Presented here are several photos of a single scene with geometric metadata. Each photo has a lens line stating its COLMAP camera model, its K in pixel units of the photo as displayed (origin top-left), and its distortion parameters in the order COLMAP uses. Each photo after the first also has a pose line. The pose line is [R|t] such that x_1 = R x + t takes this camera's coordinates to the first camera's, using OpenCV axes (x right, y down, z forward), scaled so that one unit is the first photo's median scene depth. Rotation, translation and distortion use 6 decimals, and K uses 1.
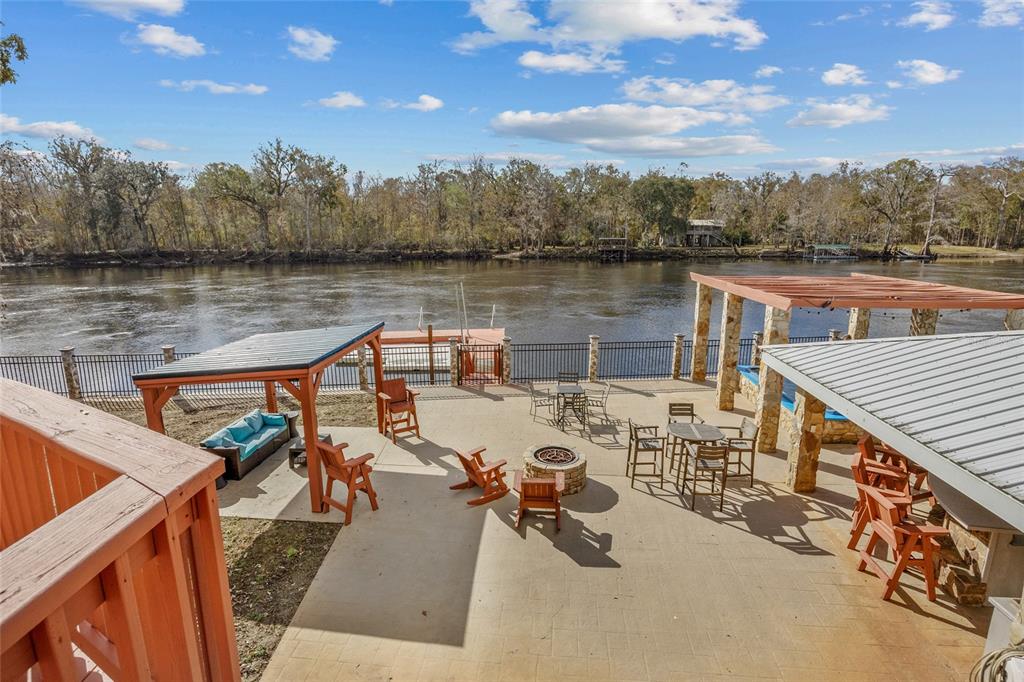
lens RADIAL K [[496.6, 0, 512.0], [0, 496.6, 341.0], [0, 0, 1]] dist [-0.000785, 0.000450]
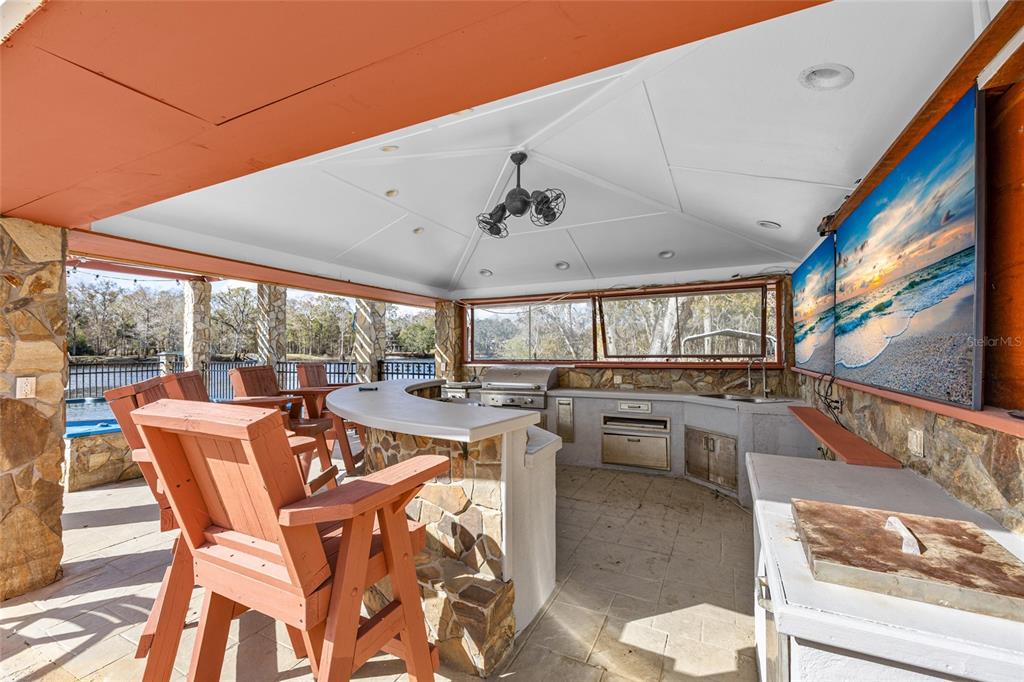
lens RADIAL K [[430.3, 0, 508.0], [0, 430.3, 346.0], [0, 0, 1]] dist [0.002338, 0.001019]
pose [[0.365843, 0.021896, 0.930419, 0.454021], [0.199475, 0.974645, -0.101371, 0.242867], [-0.909048, 0.222681, 0.352200, 0.596443]]
